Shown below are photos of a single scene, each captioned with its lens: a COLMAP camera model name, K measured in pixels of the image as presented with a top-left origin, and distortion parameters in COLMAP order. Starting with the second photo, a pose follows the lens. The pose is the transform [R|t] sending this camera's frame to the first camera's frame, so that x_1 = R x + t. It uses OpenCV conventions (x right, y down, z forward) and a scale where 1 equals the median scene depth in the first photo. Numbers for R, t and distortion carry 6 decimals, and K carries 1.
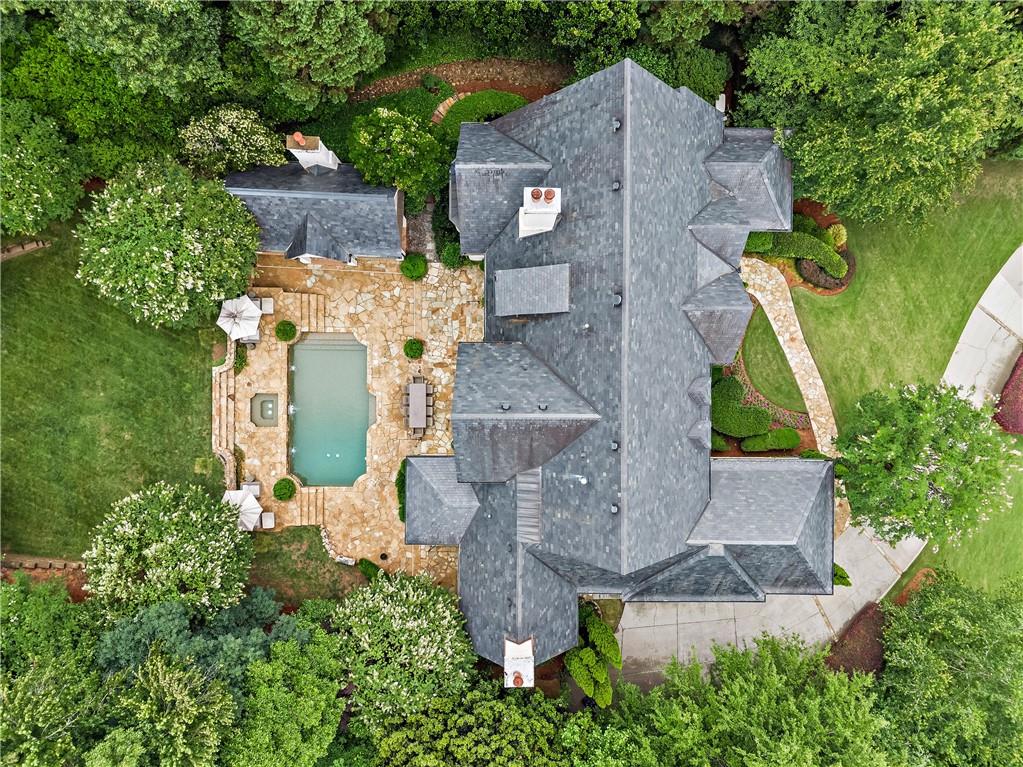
lens RADIAL K [[707.5, 0, 511.5], [0, 707.5, 383.5], [0, 0, 1]] dist [0.126703, -0.368964]
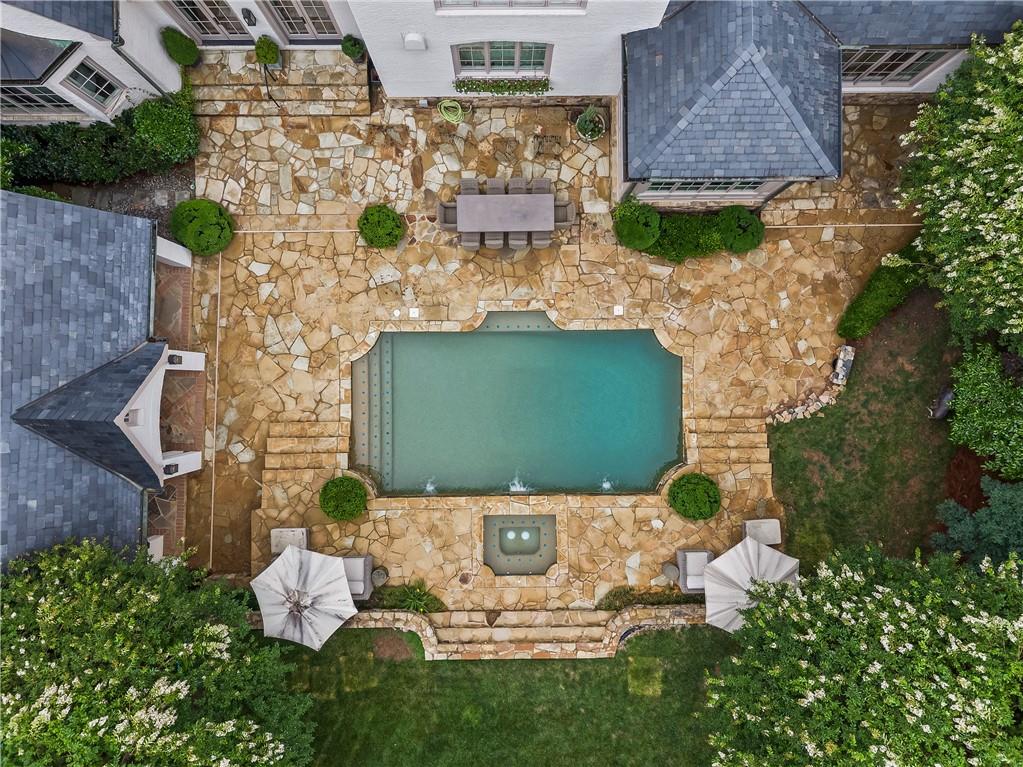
lens RADIAL K [[716.9, 0, 511.5], [0, 716.9, 383.5], [0, 0, 1]] dist [0.051026, -0.070364]
pose [[-0.014690, -0.999891, -0.001579, -0.241984], [0.999876, -0.014699, 0.005736, 0.030679], [-0.005759, -0.001494, 0.999982, 0.540804]]
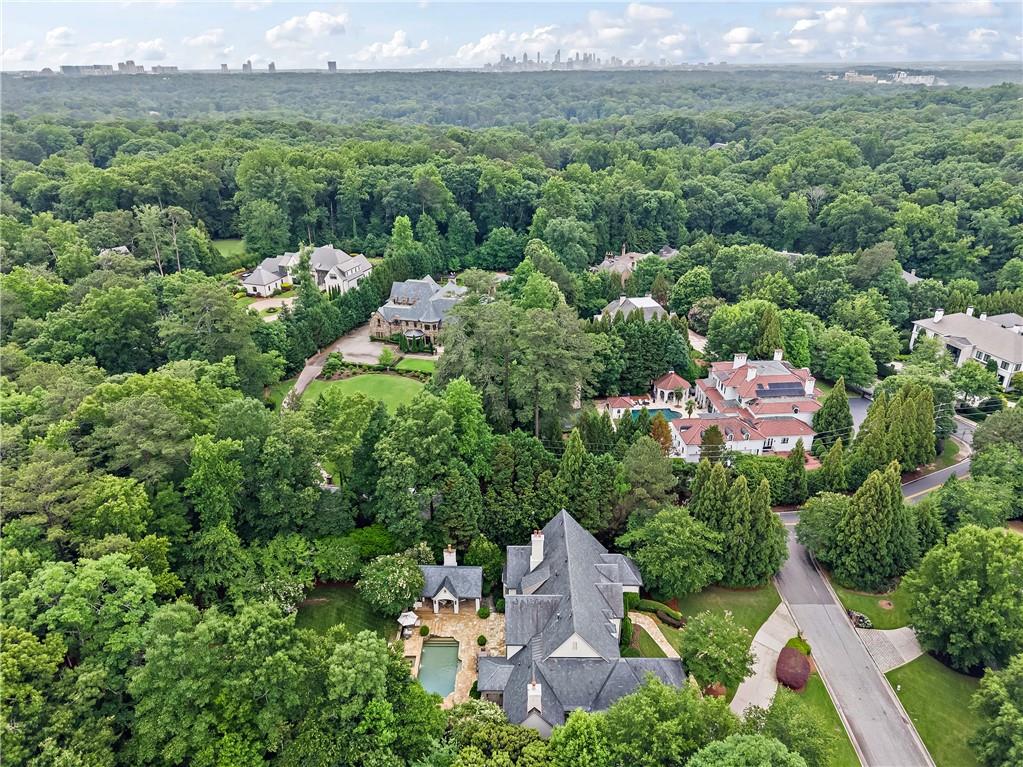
lens RADIAL K [[716.9, 0, 511.5], [0, 716.9, 383.5], [0, 0, 1]] dist [0.051026, -0.070364]
pose [[0.999806, -0.012771, -0.014964, -0.007986], [-0.008246, 0.418555, -0.908154, 1.593871], [0.017862, 0.908102, 0.418368, -0.595536]]
